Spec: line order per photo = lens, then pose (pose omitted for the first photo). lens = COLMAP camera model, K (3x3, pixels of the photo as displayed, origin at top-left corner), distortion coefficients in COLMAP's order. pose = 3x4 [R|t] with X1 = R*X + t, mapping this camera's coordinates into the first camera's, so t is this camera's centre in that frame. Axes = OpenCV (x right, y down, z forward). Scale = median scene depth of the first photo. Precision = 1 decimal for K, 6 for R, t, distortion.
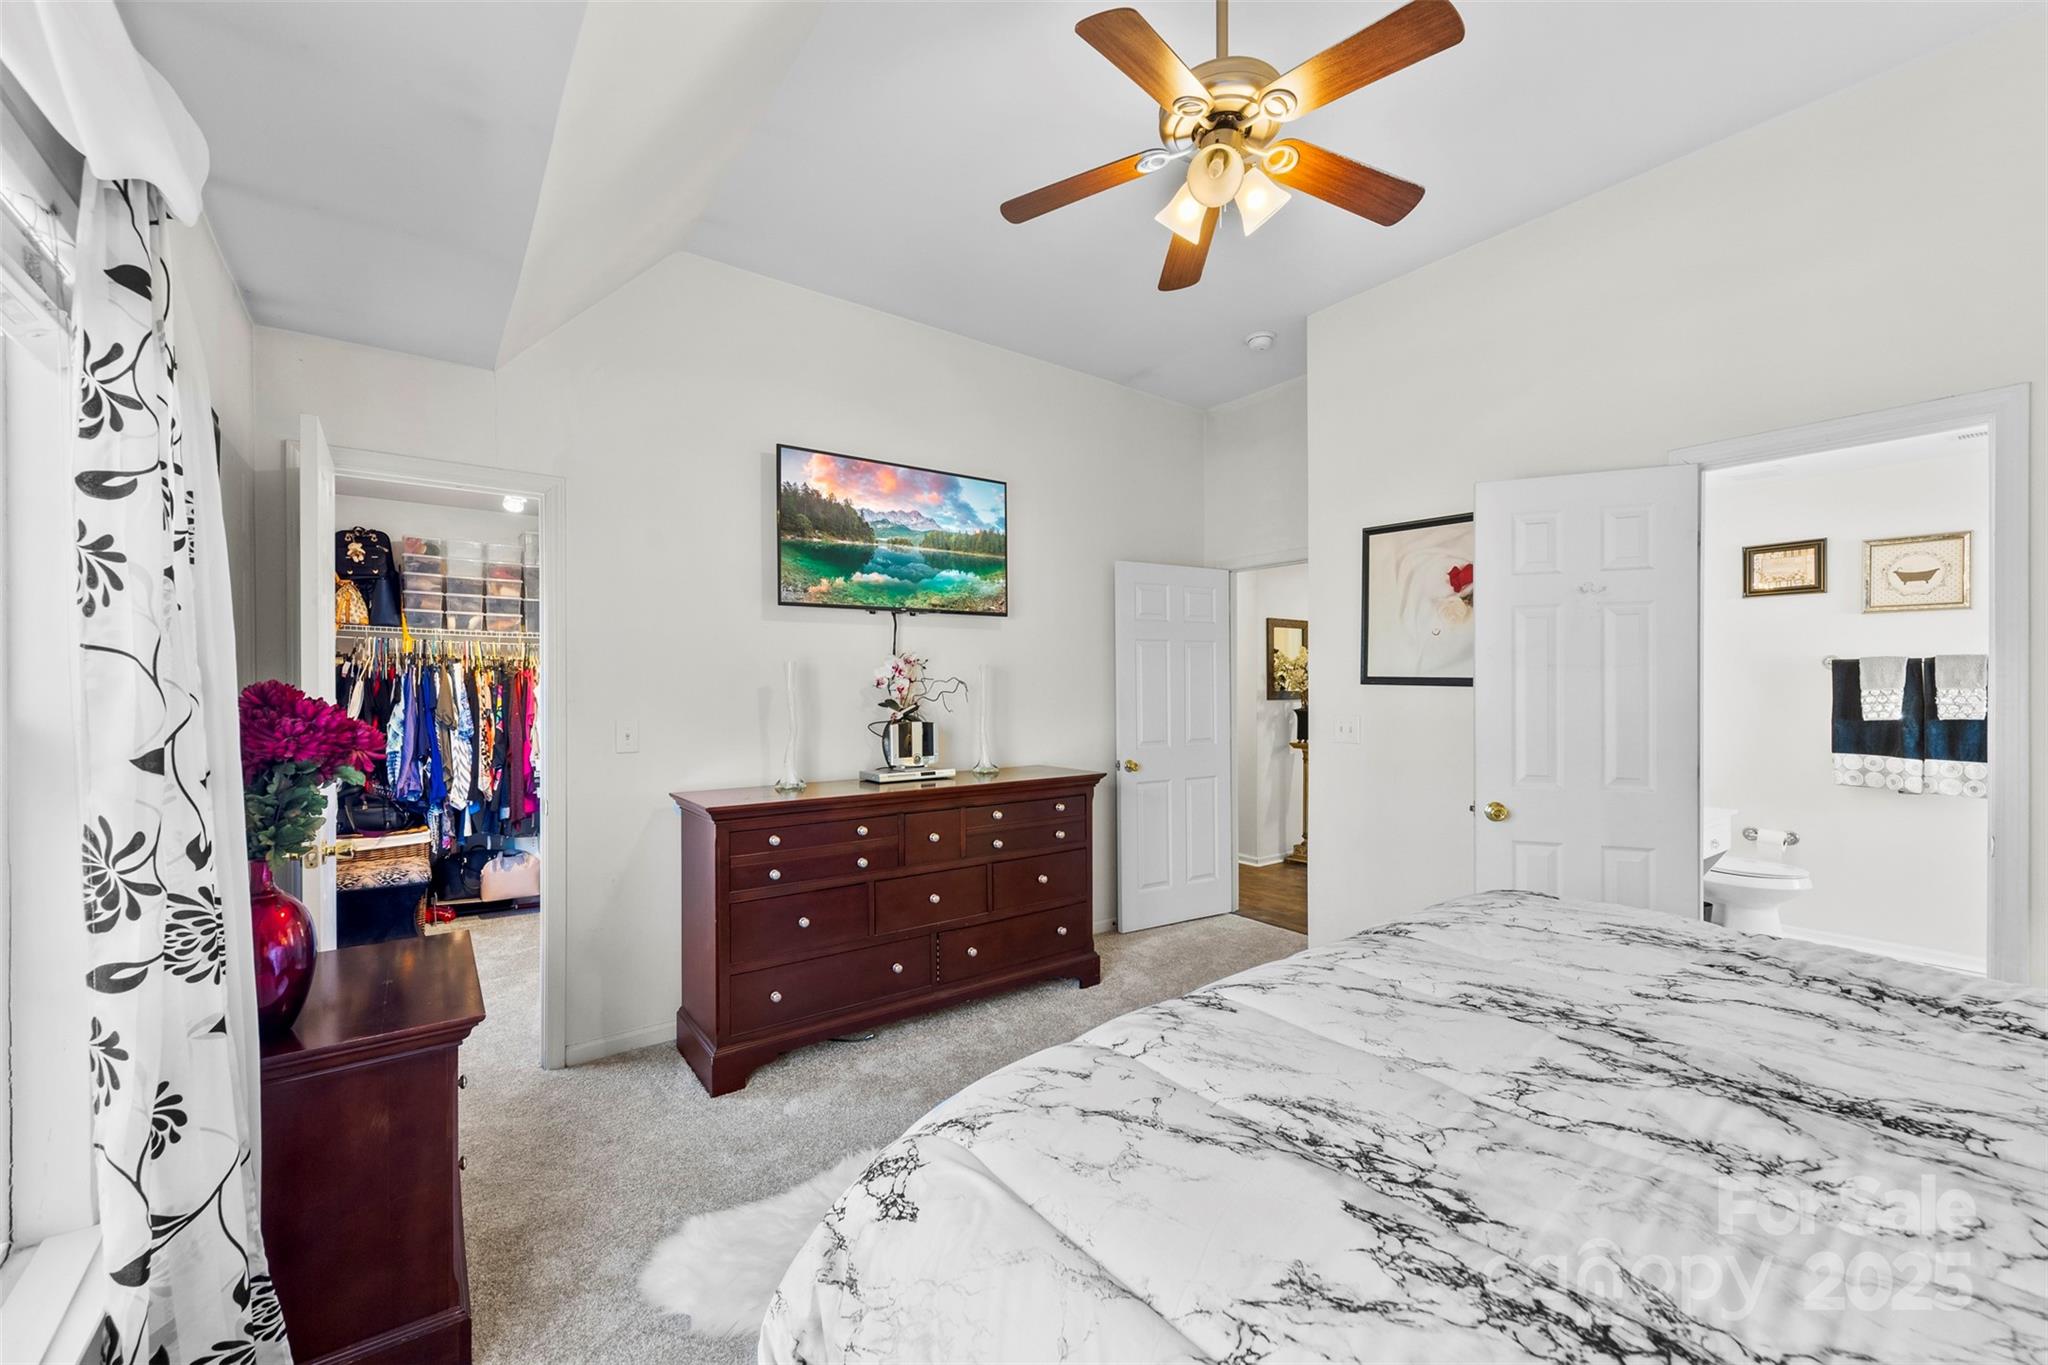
lens RADIAL K [[814.0, 0, 1022.1], [0, 814.0, 694.7], [0, 0, 1]] dist [0.010533, -0.000108]
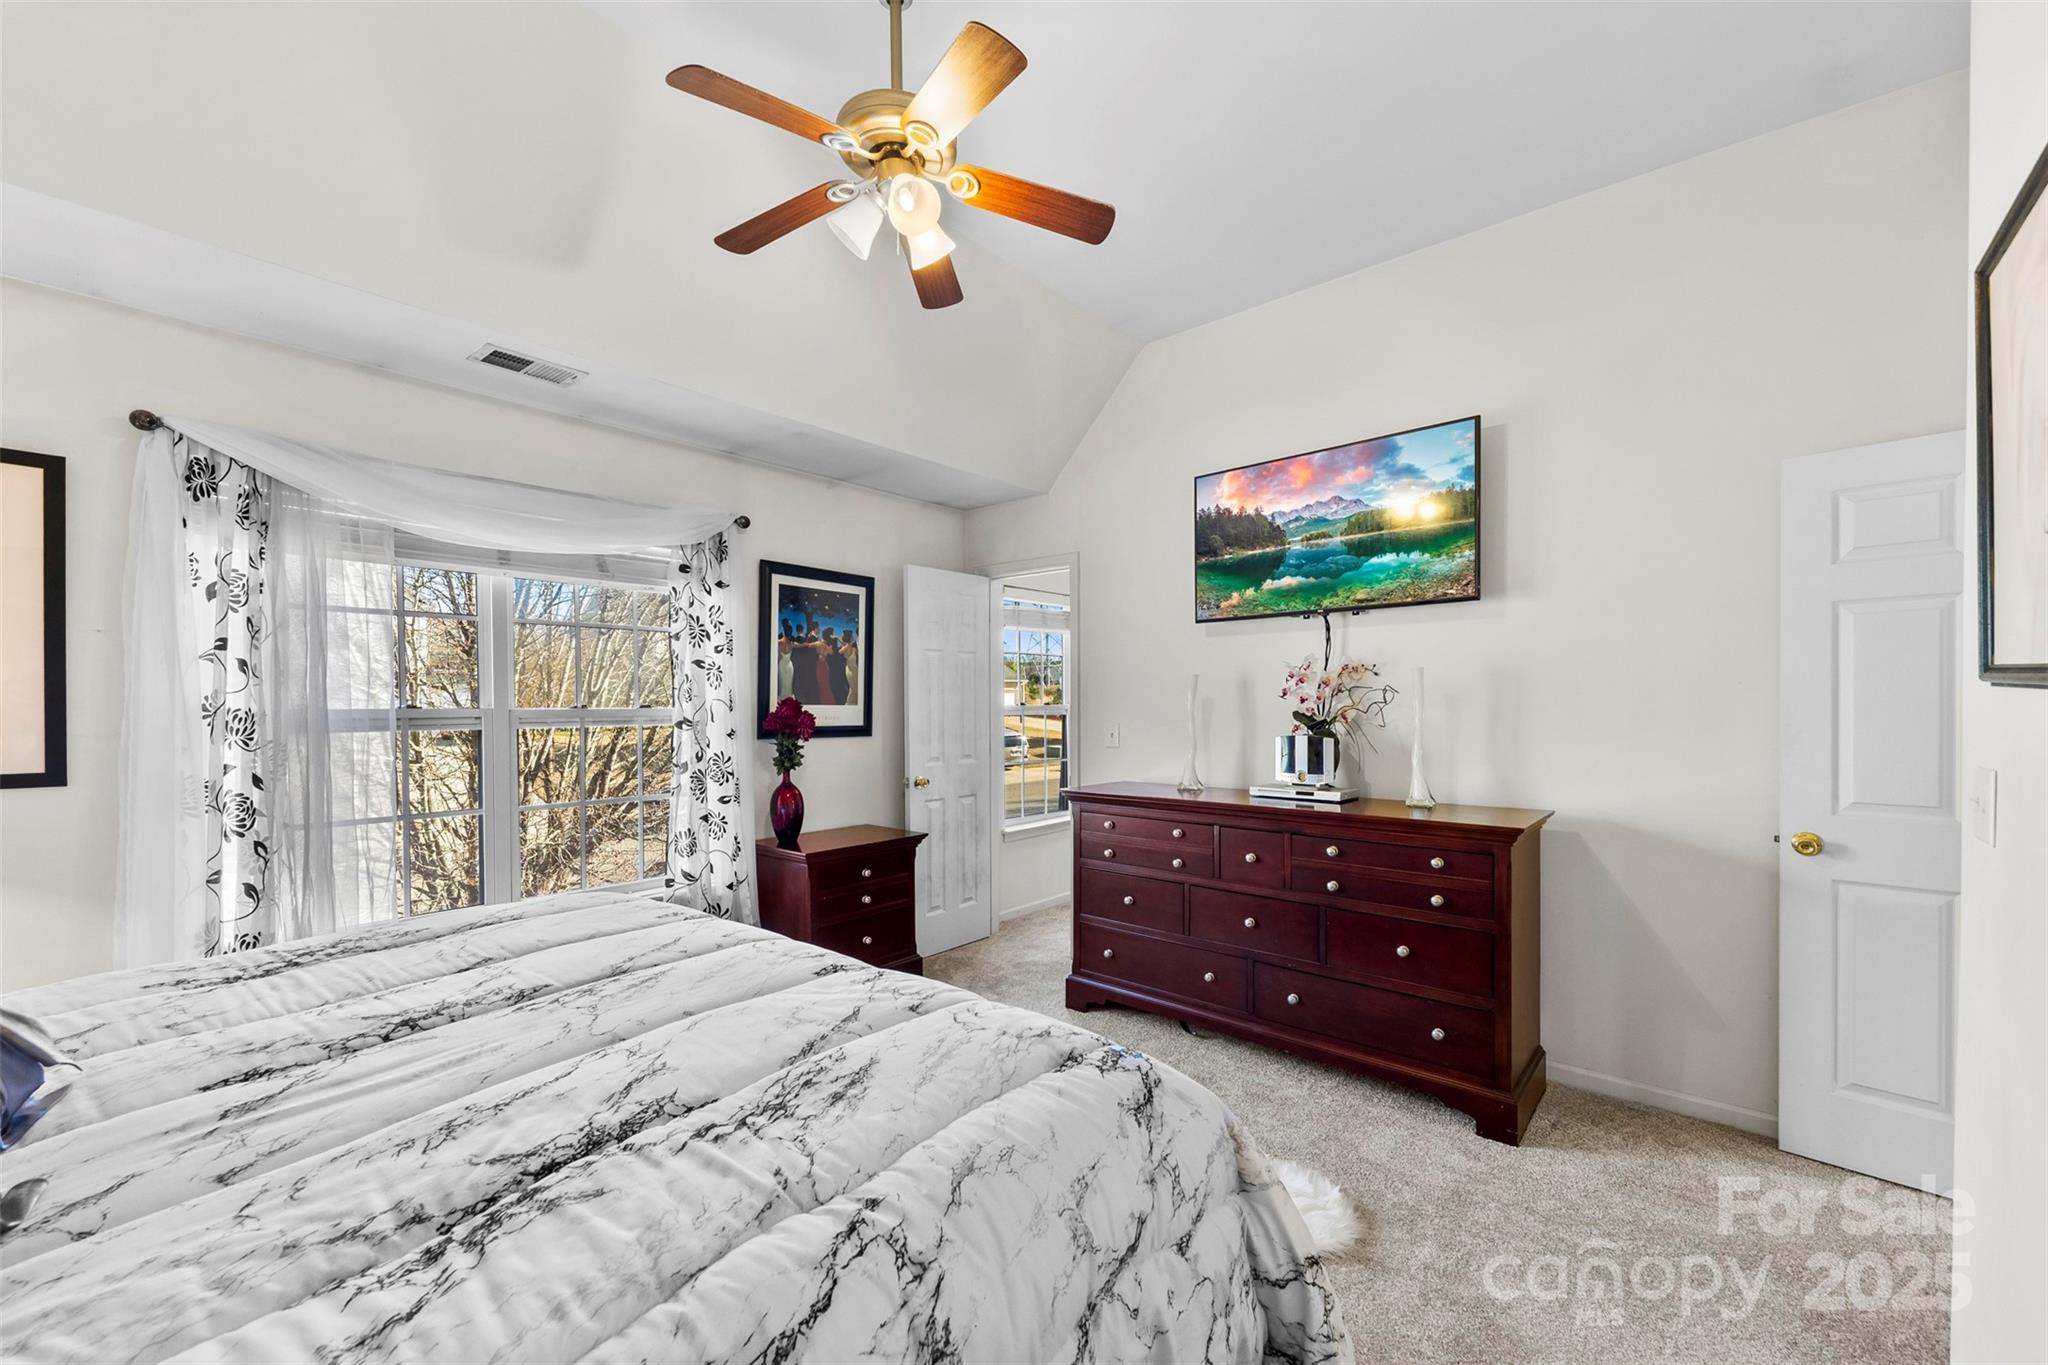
lens RADIAL K [[814.0, 0, 995.1], [0, 814.0, 709.2], [0, 0, 1]] dist [0.010533, -0.000108]
pose [[0.209764, 0.016968, -0.977605, 0.691395], [0.002691, 0.999836, 0.017931, -0.013499], [0.977748, -0.006392, 0.209684, 0.478045]]
